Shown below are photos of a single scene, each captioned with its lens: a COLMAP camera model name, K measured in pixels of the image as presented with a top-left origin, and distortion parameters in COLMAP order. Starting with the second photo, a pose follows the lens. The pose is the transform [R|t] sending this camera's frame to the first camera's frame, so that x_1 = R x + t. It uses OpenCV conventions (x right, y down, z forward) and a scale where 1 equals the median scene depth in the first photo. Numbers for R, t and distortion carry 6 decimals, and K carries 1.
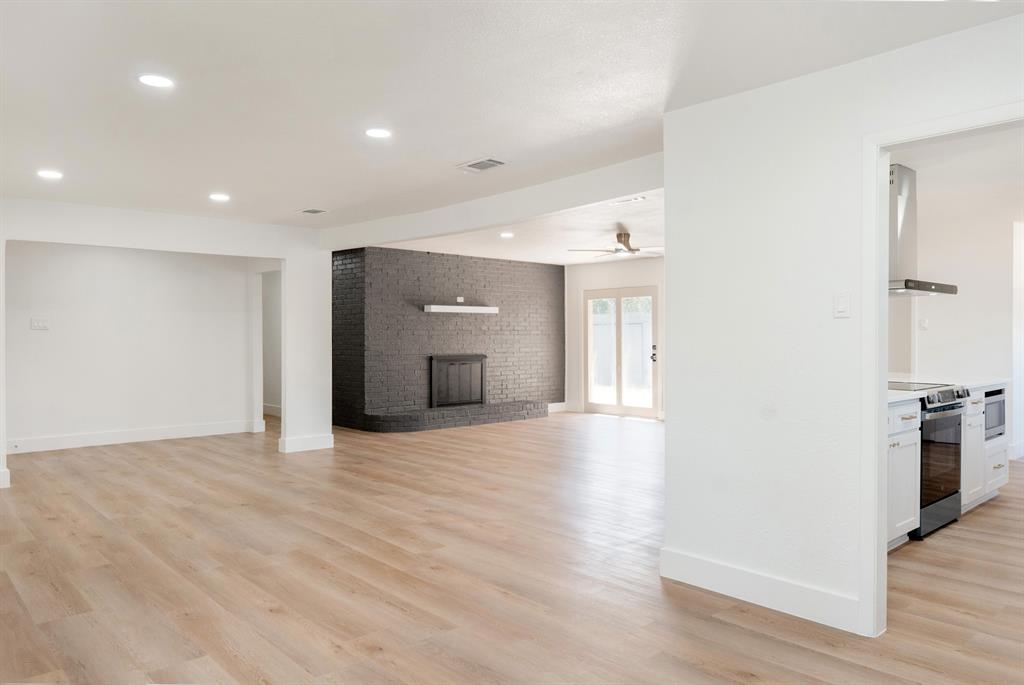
lens RADIAL K [[708.7, 0, 509.5], [0, 708.7, 343.3], [0, 0, 1]] dist [-0.002905, -0.004078]
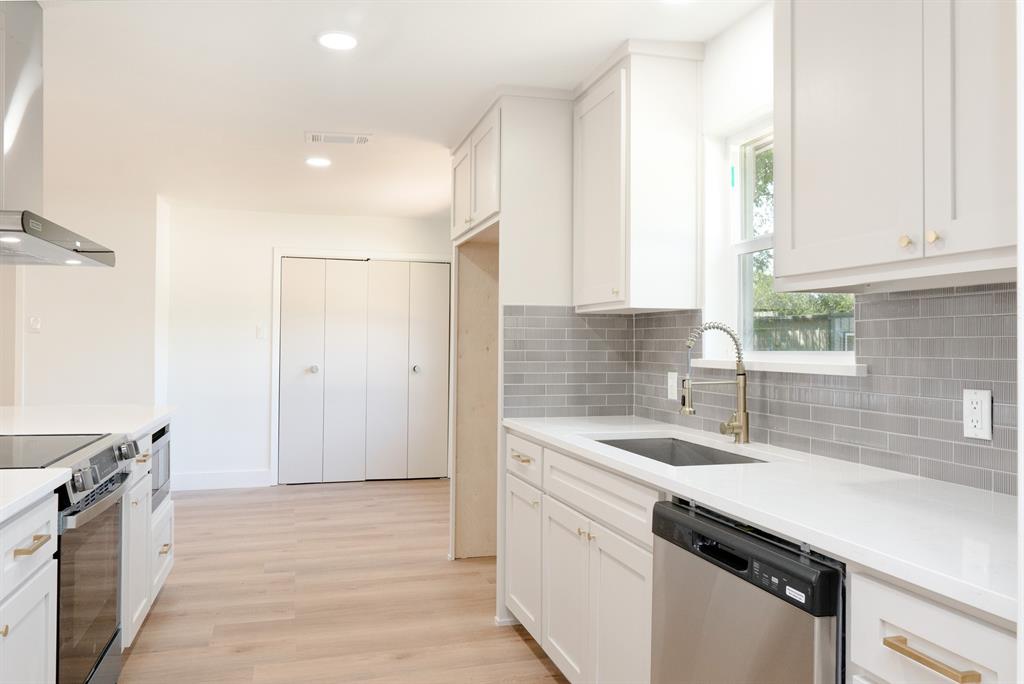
lens RADIAL K [[708.7, 0, 505.8], [0, 708.7, 350.0], [0, 0, 1]] dist [-0.002905, -0.004078]
pose [[0.424447, 0.006921, 0.905427, 0.294305], [-0.006848, 0.999967, -0.004434, -0.005428], [-0.905427, -0.004318, 0.424480, 0.548607]]
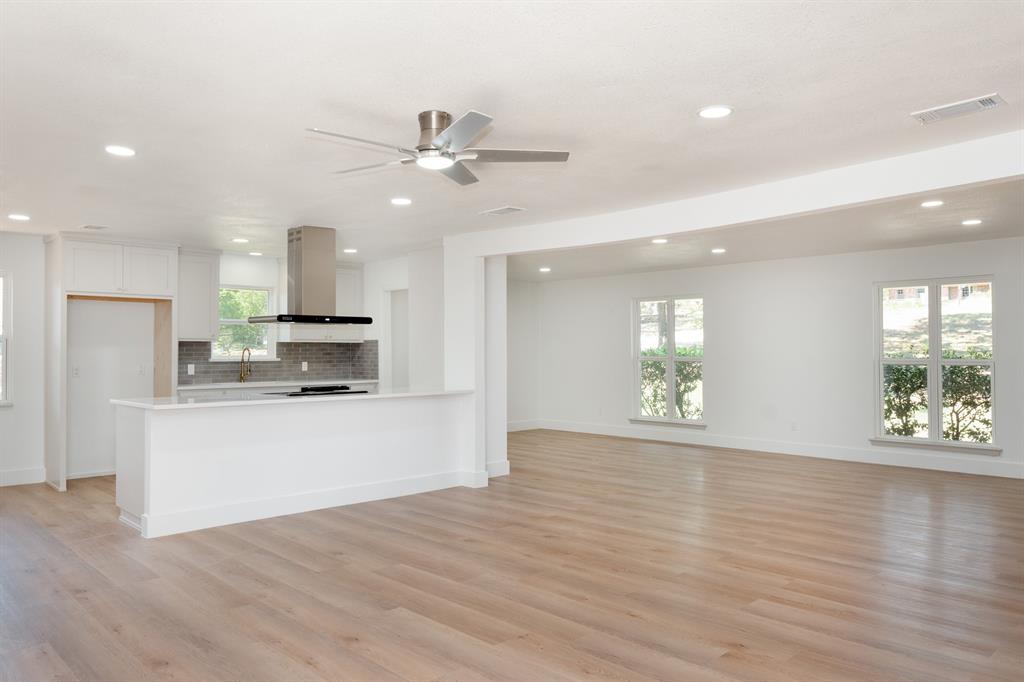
lens RADIAL K [[716.7, 0, 507.9], [0, 716.7, 336.7], [0, 0, 1]] dist [-0.003748, -0.000472]
pose [[-0.999628, 0.010955, -0.024972, 0.212708], [0.011305, 0.999839, -0.013922, -0.024440], [0.024815, -0.014199, -0.999591, 2.534055]]
